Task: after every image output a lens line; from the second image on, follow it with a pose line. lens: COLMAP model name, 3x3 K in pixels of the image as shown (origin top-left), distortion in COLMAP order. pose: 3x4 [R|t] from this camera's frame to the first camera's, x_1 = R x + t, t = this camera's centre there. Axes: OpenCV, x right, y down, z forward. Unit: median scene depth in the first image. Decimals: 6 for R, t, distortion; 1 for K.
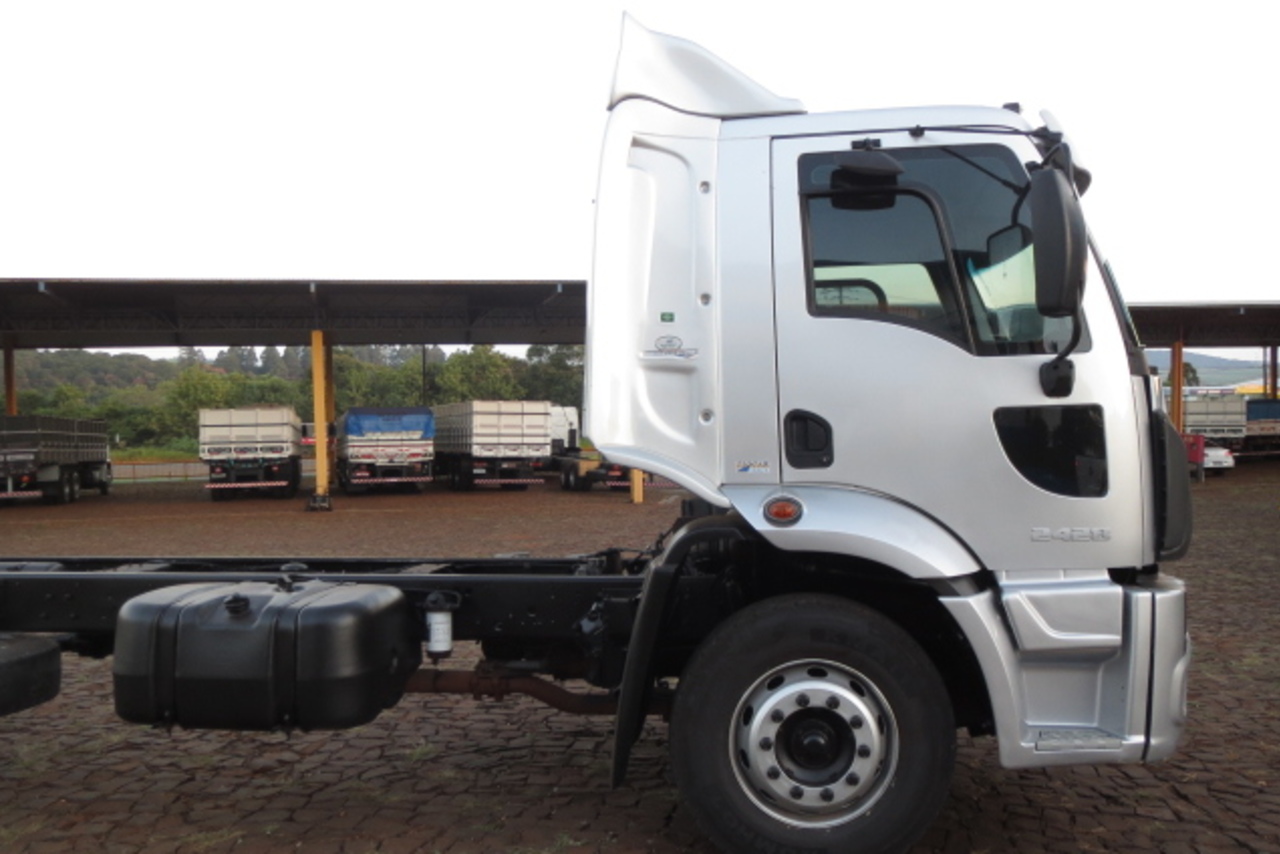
lens RADIAL K [[1051.6, 0, 640.0], [0, 1051.6, 427.0], [0, 0, 1]] dist [0.002410, -0.003732]
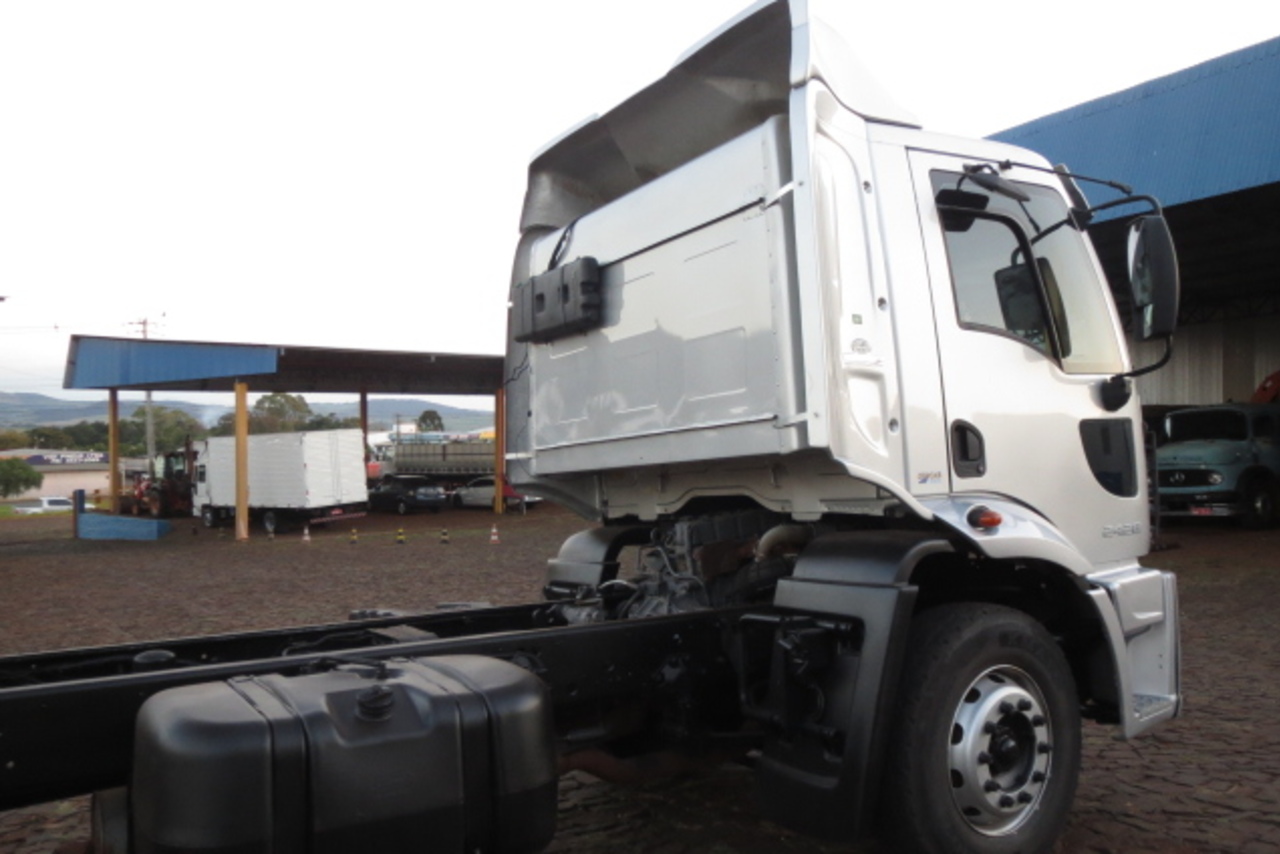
lens RADIAL K [[1051.6, 0, 640.0], [0, 1051.6, 427.0], [0, 0, 1]] dist [0.002410, -0.003732]
pose [[0.789071, 0.011954, 0.614186, -0.720042], [0.013021, 0.999261, -0.036176, 0.023020], [-0.614164, 0.036543, 0.788332, 0.400570]]
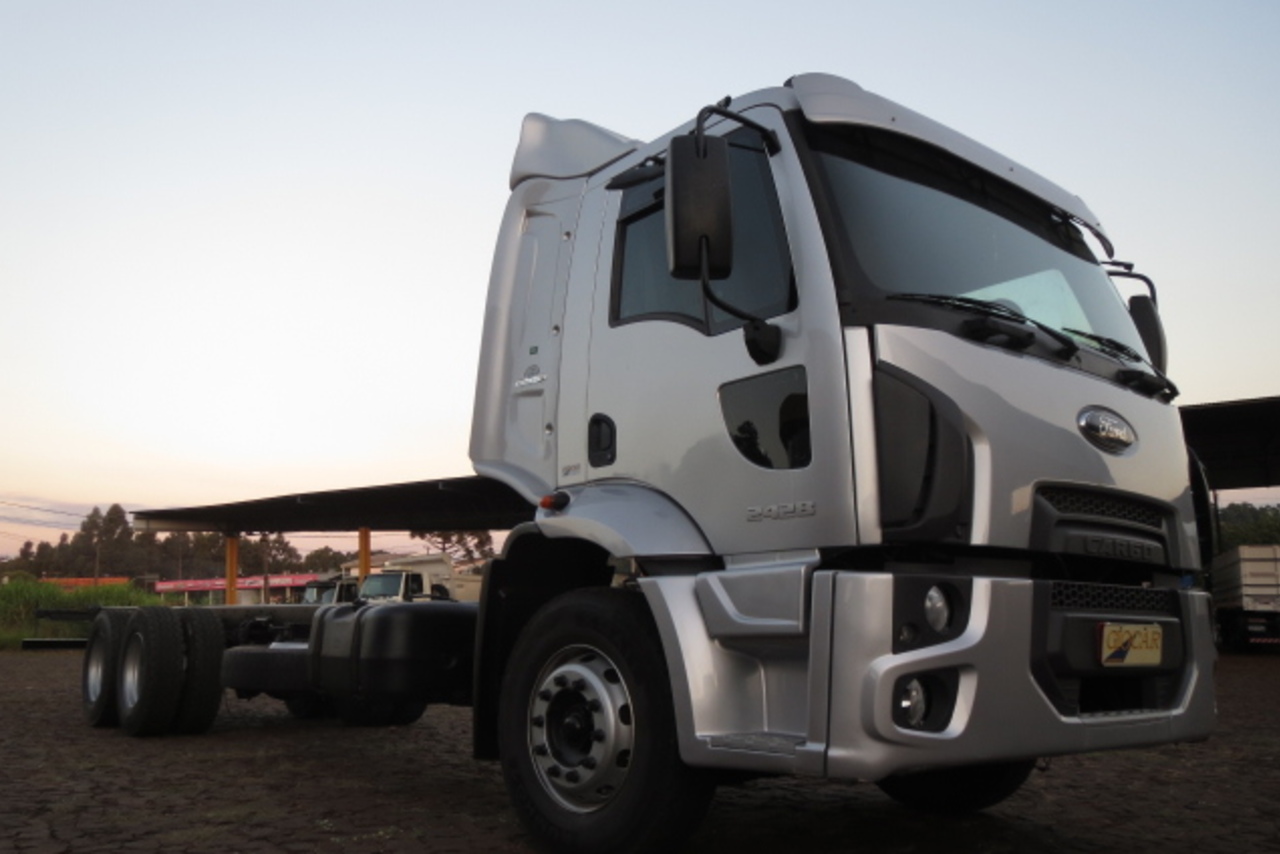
lens RADIAL K [[1051.6, 0, 640.0], [0, 1051.6, 427.0], [0, 0, 1]] dist [0.002410, -0.003732]
pose [[0.719786, -0.111043, -0.685257, 0.934153], [0.000127, 0.987145, -0.159828, 0.172057], [0.694196, 0.114955, 0.710547, 0.269369]]
